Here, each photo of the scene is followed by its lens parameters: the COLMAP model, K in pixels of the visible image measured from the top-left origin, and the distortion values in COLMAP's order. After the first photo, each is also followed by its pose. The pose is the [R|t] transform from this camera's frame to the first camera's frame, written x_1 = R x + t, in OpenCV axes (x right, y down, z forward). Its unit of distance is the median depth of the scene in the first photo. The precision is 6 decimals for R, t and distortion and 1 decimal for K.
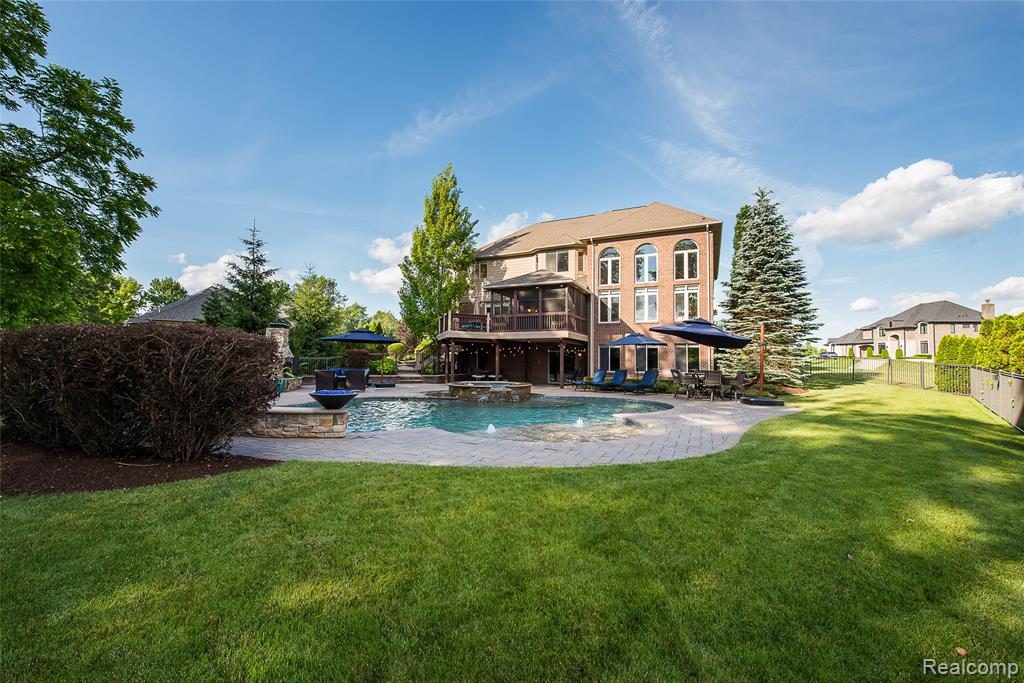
lens RADIAL K [[496.1, 0, 511.2], [0, 496.1, 328.5], [0, 0, 1]] dist [-0.003030, -0.000361]
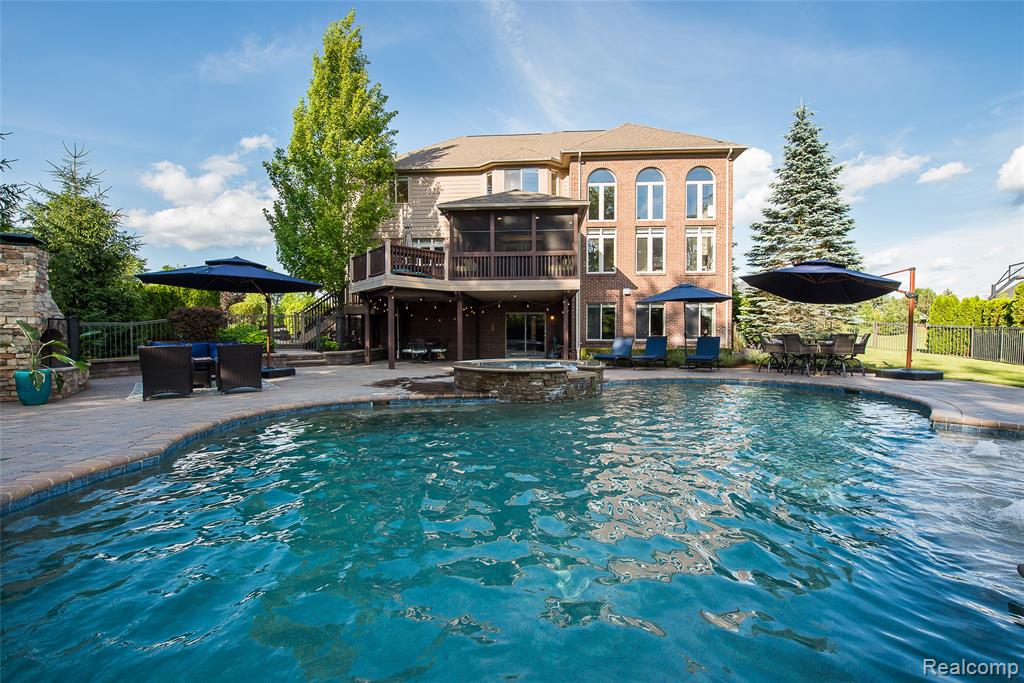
lens RADIAL K [[496.1, 0, 511.2], [0, 496.1, 328.5], [0, 0, 1]] dist [-0.003030, -0.000361]
pose [[0.918555, -0.008209, 0.395209, -0.211785], [-0.014714, 0.998381, 0.054936, 0.031579], [-0.395020, -0.056277, 0.916947, 0.378512]]
